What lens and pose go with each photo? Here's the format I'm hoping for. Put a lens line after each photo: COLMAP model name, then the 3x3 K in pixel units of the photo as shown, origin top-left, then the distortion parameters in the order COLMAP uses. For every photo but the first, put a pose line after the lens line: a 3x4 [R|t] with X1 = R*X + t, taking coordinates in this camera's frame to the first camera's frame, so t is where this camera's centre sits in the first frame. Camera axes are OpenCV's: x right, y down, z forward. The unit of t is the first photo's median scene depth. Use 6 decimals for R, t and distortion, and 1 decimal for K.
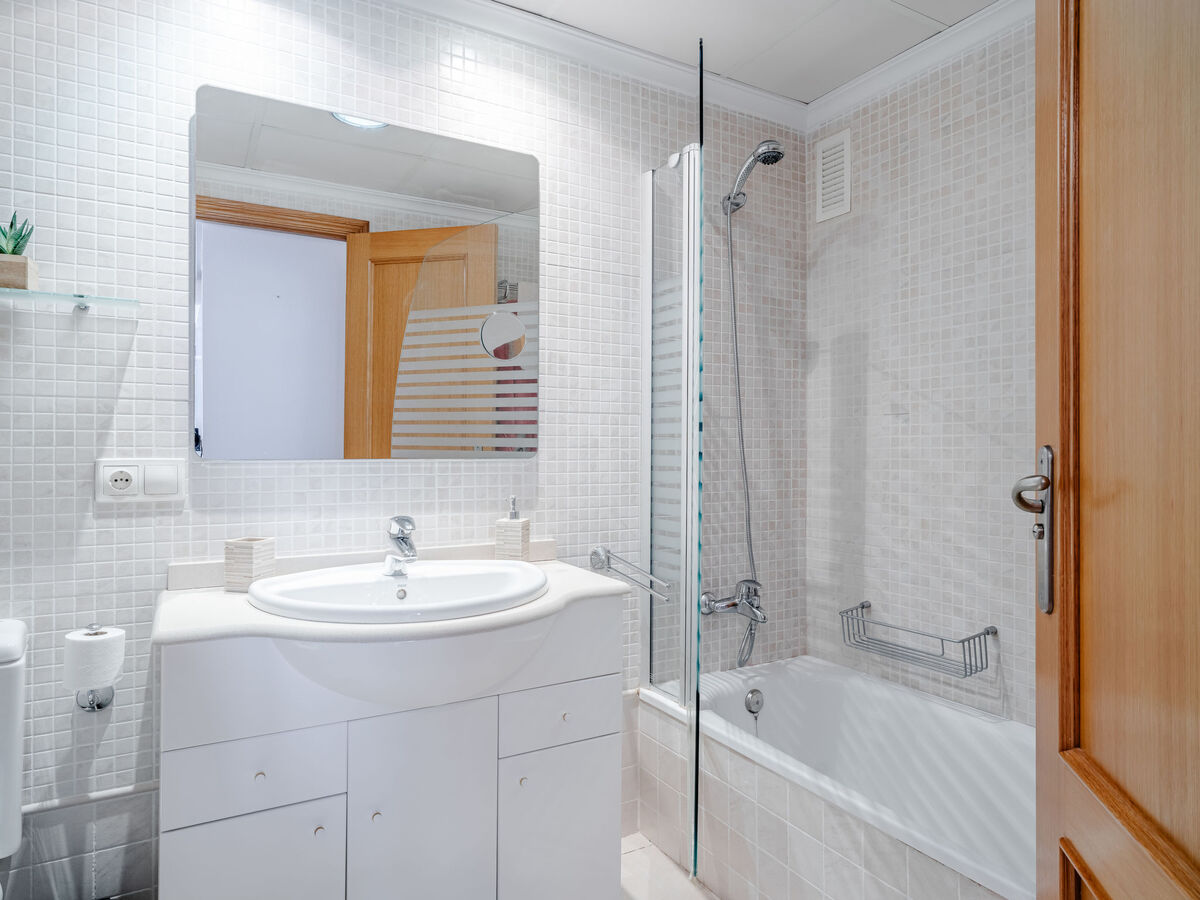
lens RADIAL K [[733.0, 0, 599.2], [0, 733.0, 445.1], [0, 0, 1]] dist [-0.006966, 0.005564]
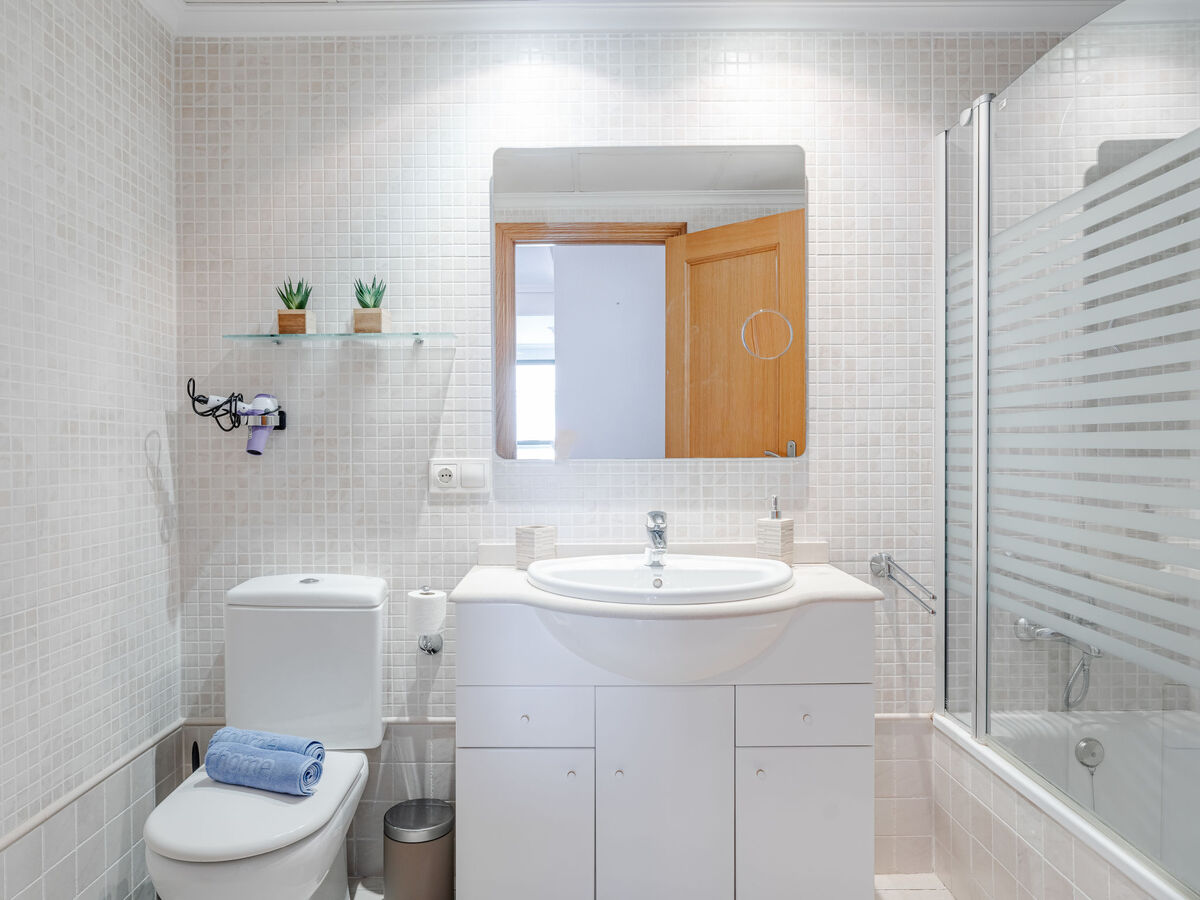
lens RADIAL K [[839.9, 0, 597.8], [0, 839.9, 452.0], [0, 0, 1]] dist [-0.004546, 0.009753]
pose [[0.867559, -0.005333, -0.497306, 0.243347], [0.011051, 0.999902, 0.008556, -0.001945], [0.497211, -0.012918, 0.867533, -0.106354]]
